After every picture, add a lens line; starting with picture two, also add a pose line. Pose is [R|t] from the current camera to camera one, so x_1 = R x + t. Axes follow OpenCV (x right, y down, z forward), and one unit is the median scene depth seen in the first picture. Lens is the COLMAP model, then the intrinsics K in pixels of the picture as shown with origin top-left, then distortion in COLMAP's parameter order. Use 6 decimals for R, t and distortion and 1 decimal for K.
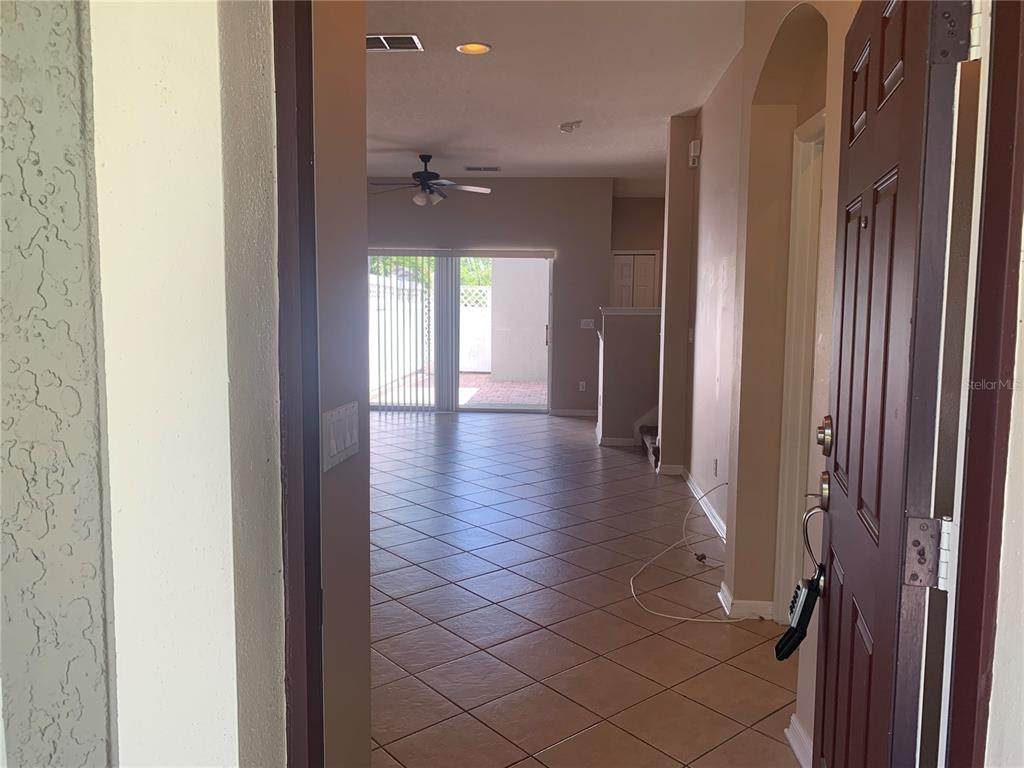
lens RADIAL K [[785.0, 0, 510.8], [0, 785.0, 393.1], [0, 0, 1]] dist [0.015233, -0.027310]
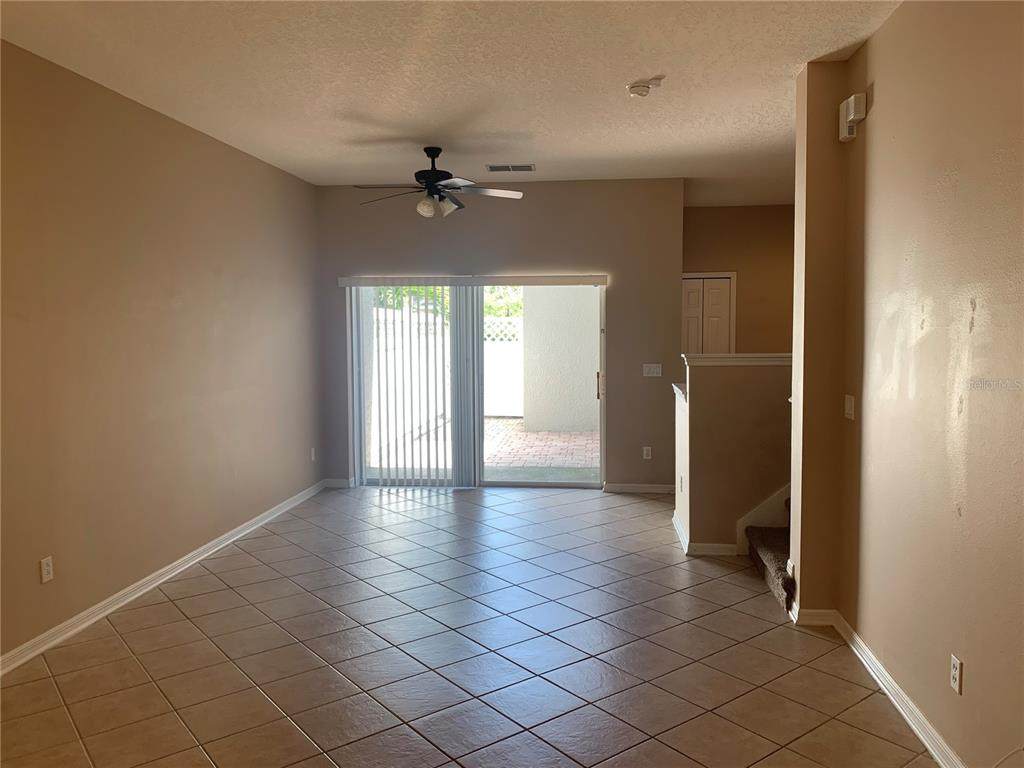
lens RADIAL K [[785.0, 0, 517.1], [0, 785.0, 377.2], [0, 0, 1]] dist [0.015233, -0.027310]
pose [[0.999470, -0.014033, -0.029384, -0.010672], [0.012516, 0.998611, -0.051181, -0.046500], [0.030062, 0.050786, 0.998257, 0.252003]]
